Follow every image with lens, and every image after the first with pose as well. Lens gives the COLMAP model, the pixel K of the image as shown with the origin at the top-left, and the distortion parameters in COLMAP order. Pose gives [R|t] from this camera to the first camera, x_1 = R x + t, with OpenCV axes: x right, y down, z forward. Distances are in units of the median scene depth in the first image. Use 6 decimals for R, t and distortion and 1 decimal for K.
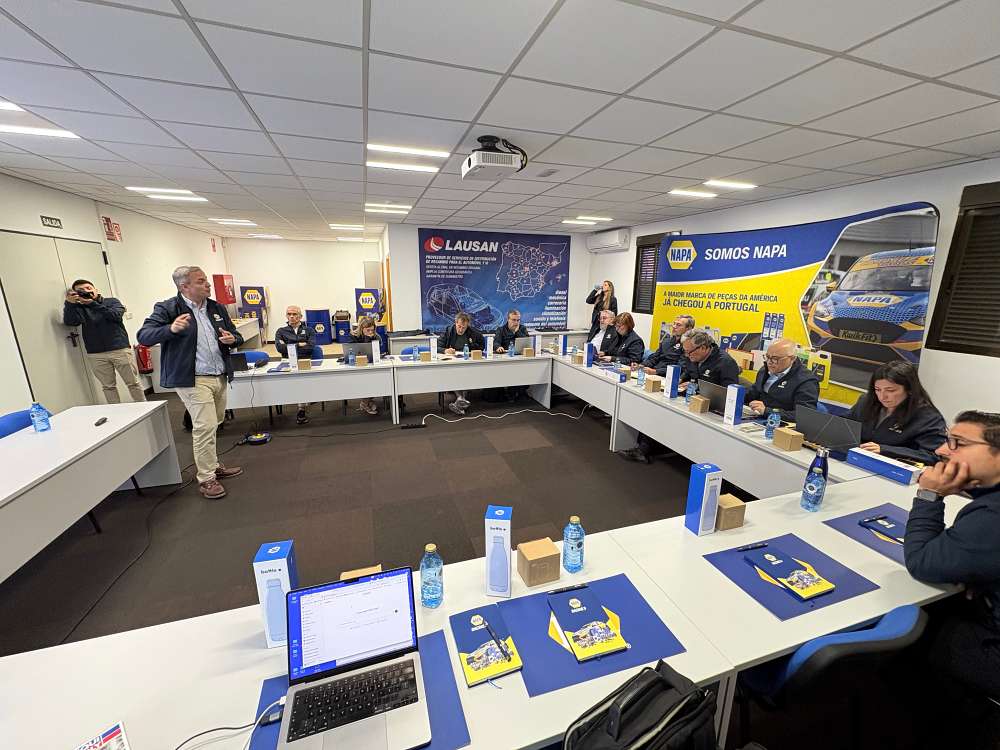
lens RADIAL K [[398.3, 0, 498.2], [0, 398.3, 373.1], [0, 0, 1]] dist [-0.002422, -0.000667]
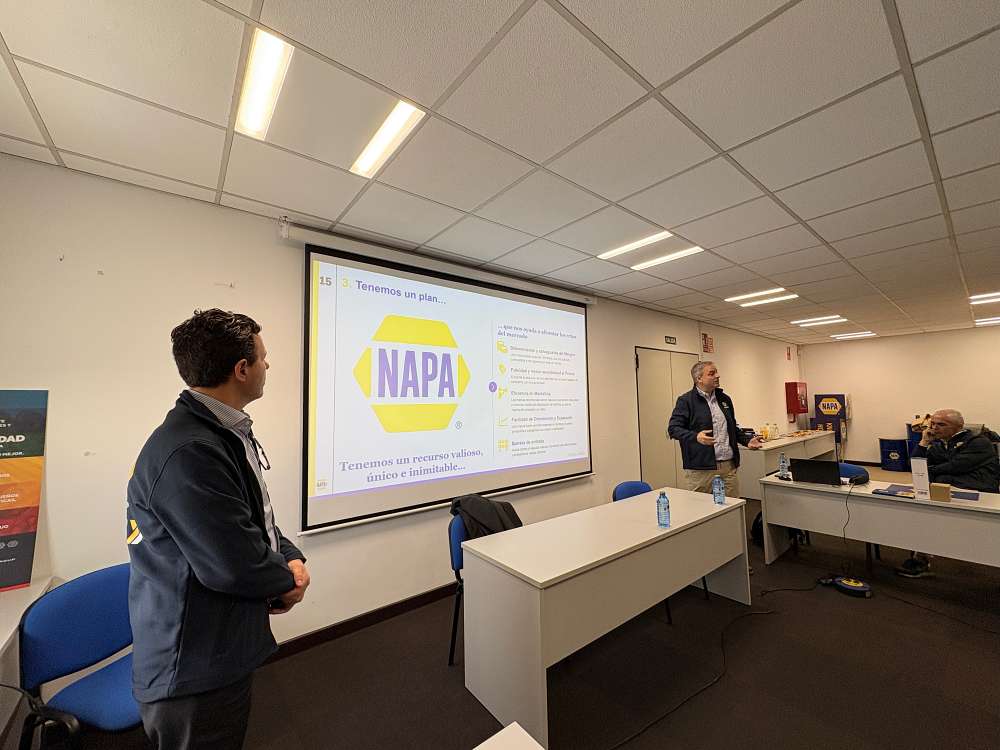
lens RADIAL K [[398.3, 0, 501.2], [0, 398.3, 371.7], [0, 0, 1]] dist [-0.002422, -0.000667]
pose [[0.355326, -0.078572, -0.931434, -0.105337], [-0.198846, 0.967300, -0.157454, 0.023666], [0.913348, 0.241159, 0.328083, 0.082581]]
